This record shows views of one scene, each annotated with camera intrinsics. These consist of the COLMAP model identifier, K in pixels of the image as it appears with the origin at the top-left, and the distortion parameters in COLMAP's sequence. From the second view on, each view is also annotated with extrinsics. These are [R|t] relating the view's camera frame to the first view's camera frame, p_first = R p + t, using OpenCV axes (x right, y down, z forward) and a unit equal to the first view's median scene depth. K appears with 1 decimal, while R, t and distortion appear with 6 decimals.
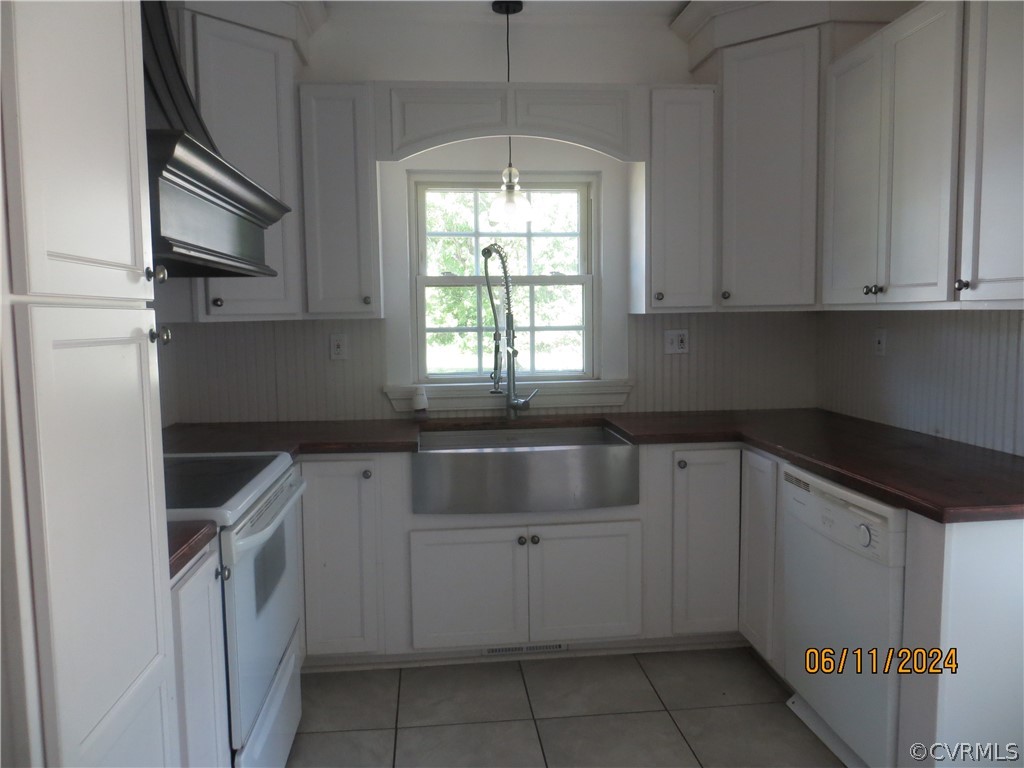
lens RADIAL K [[767.9, 0, 512.0], [0, 767.9, 384.0], [0, 0, 1]] dist [-0.015191, -0.001827]
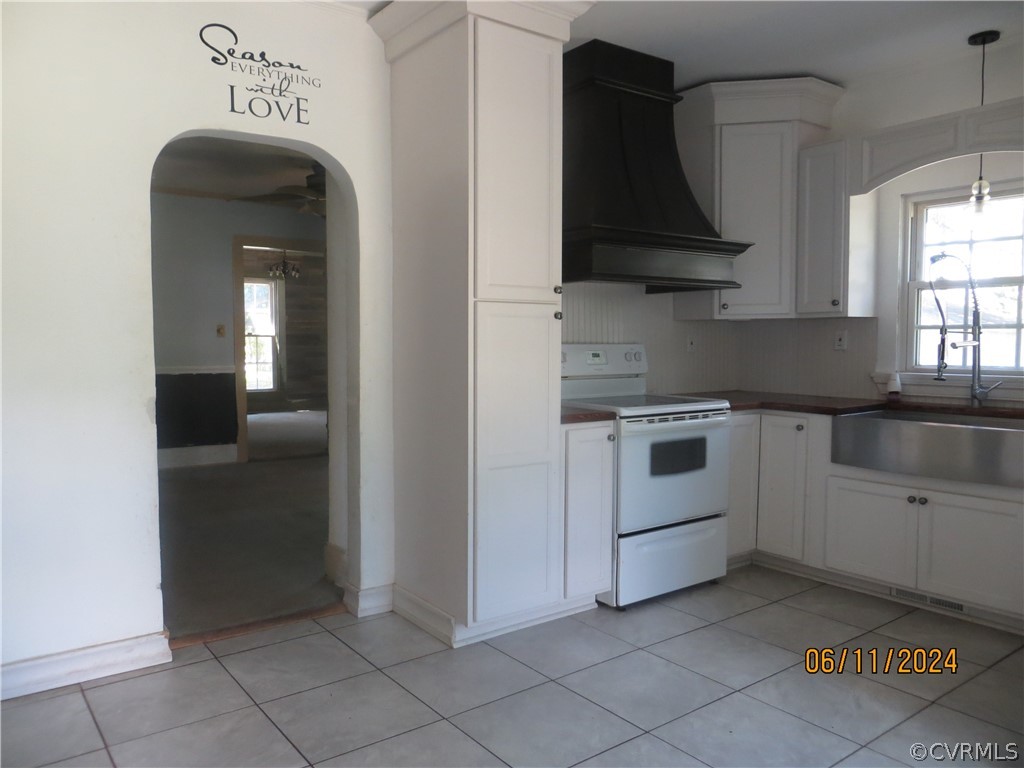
lens RADIAL K [[767.9, 0, 512.0], [0, 767.9, 384.0], [0, 0, 1]] dist [-0.015191, -0.001827]
pose [[0.512781, 0.060606, -0.856378, 0.619797], [-0.080621, 0.996496, 0.022248, 0.042881], [0.854726, 0.057634, 0.515870, -0.136719]]
